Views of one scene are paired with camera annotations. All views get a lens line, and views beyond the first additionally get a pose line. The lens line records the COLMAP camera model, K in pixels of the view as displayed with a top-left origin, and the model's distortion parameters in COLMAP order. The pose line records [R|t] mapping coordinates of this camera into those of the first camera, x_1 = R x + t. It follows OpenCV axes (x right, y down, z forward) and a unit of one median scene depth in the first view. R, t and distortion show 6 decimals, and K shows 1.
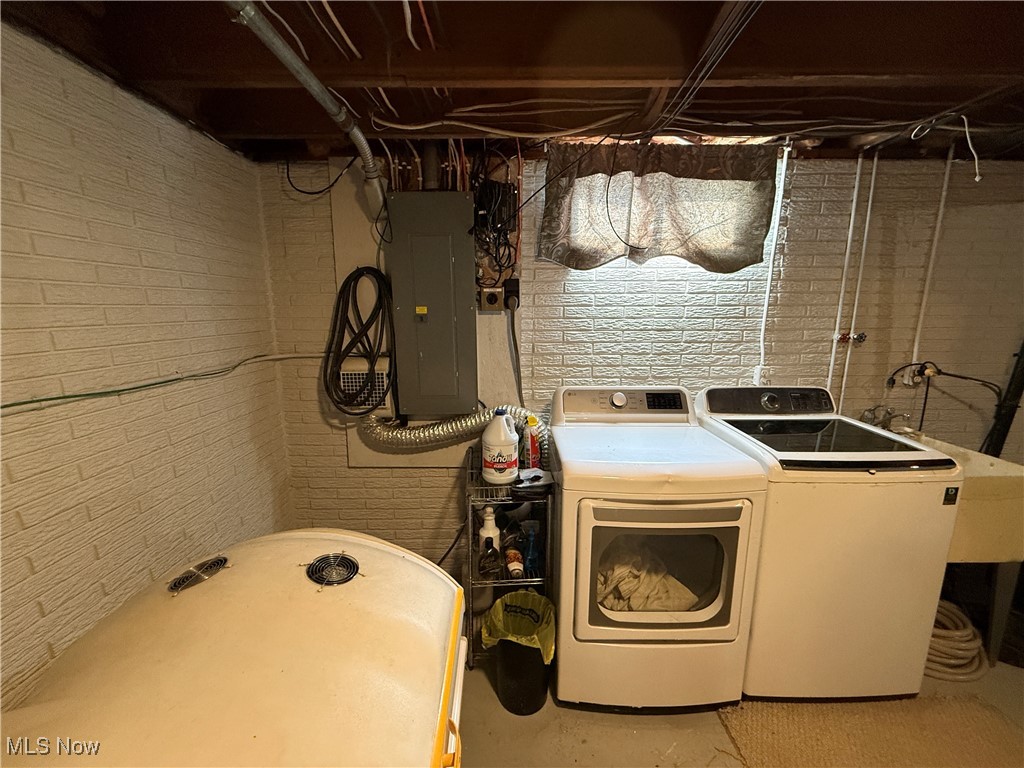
lens RADIAL K [[407.8, 0, 512.0], [0, 407.8, 384.0], [0, 0, 1]] dist [0.000708, 0.000019]
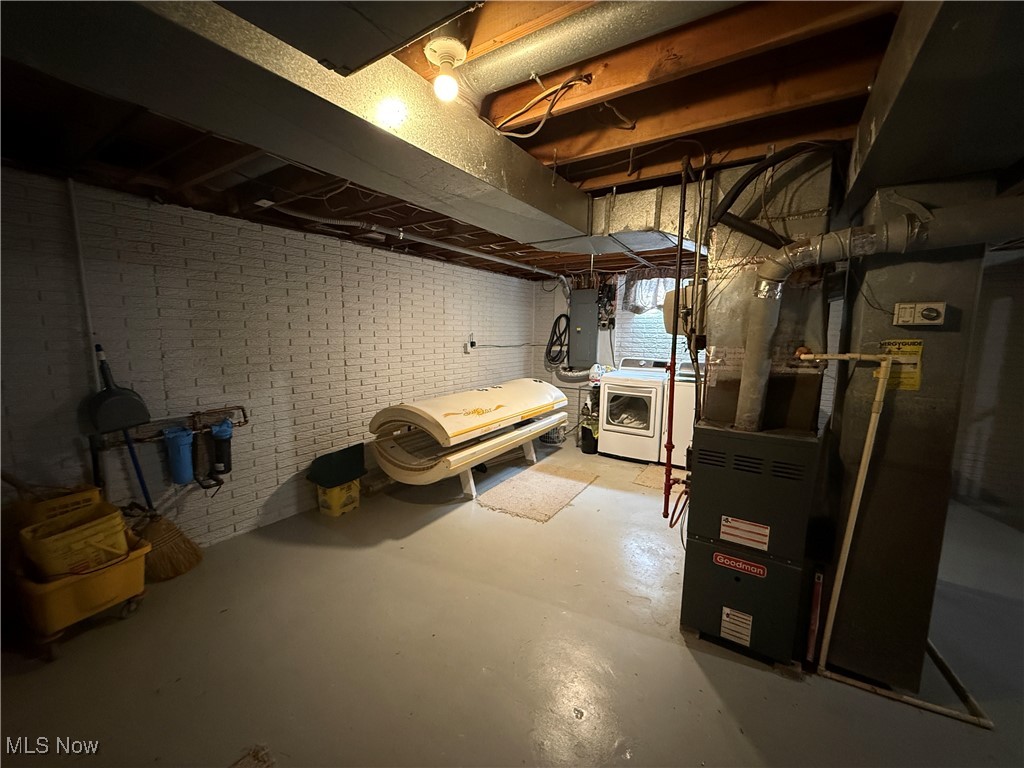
lens RADIAL K [[407.8, 0, 512.0], [0, 407.8, 384.0], [0, 0, 1]] dist [0.000708, 0.000019]
pose [[0.833266, 0.084188, -0.546425, 0.960935], [-0.112206, 0.993521, -0.018035, 0.298966], [0.541366, 0.076340, 0.837314, -1.580347]]
